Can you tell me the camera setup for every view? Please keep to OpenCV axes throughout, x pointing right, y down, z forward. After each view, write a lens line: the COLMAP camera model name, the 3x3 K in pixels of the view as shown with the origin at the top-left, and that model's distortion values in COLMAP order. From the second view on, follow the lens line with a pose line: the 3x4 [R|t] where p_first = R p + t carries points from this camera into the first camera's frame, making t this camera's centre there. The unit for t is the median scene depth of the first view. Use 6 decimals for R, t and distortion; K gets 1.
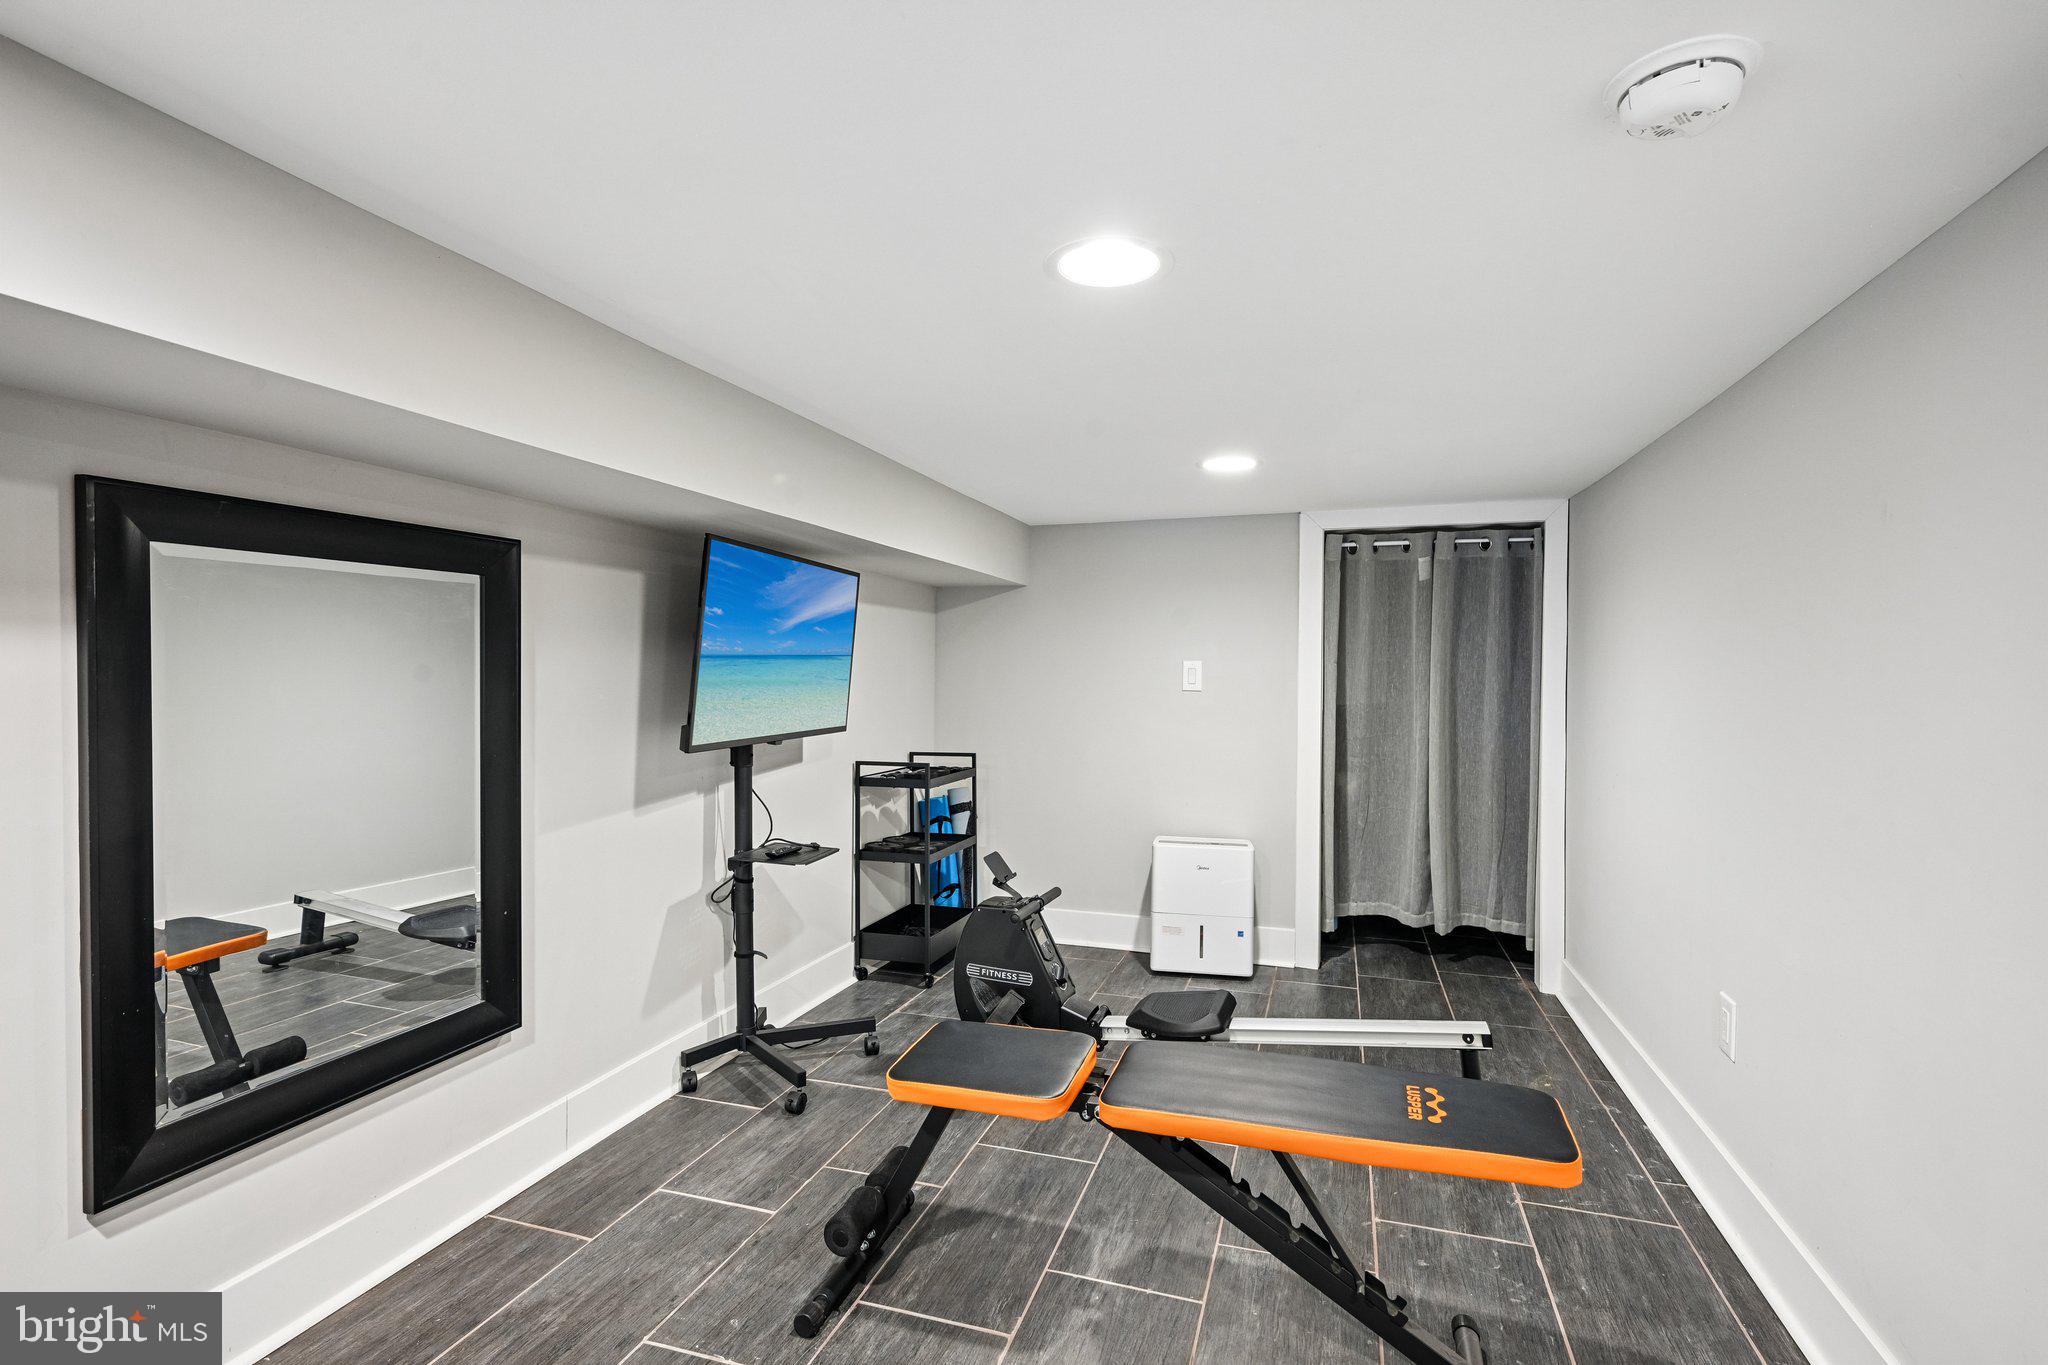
lens RADIAL K [[975.1, 0, 1020.2], [0, 975.1, 681.1], [0, 0, 1]] dist [0.009349, -0.000062]
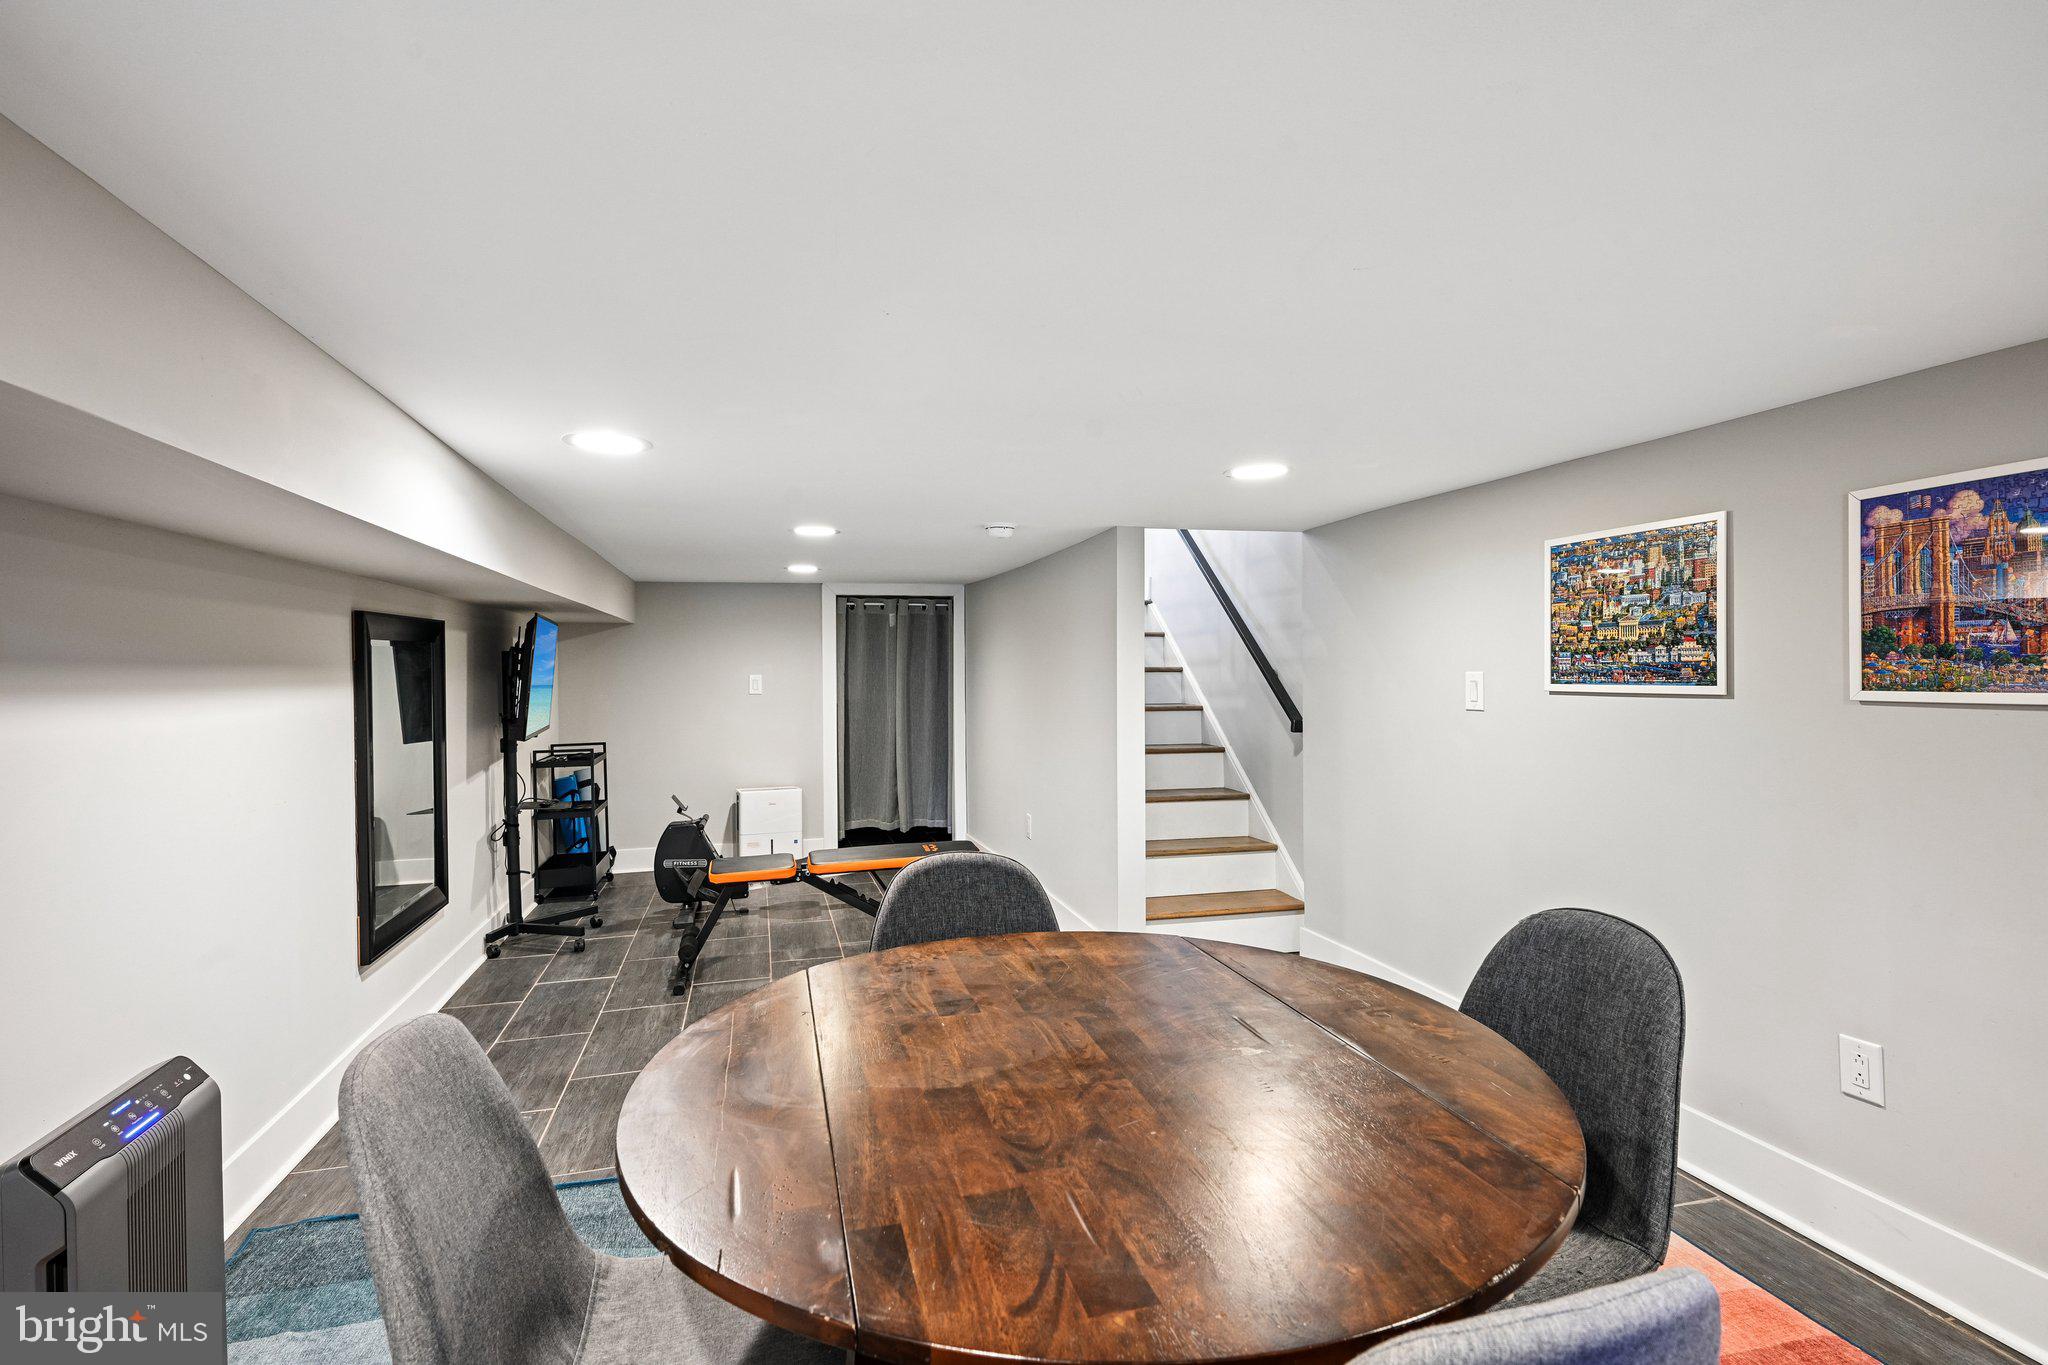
lens RADIAL K [[975.1, 0, 1023.2], [0, 975.1, 676.2], [0, 0, 1]] dist [0.009349, -0.000062]
pose [[0.835416, -0.017396, 0.549343, -0.339897], [0.016172, 0.999844, 0.007070, -0.023987], [-0.549381, 0.002978, 0.835567, -0.562451]]
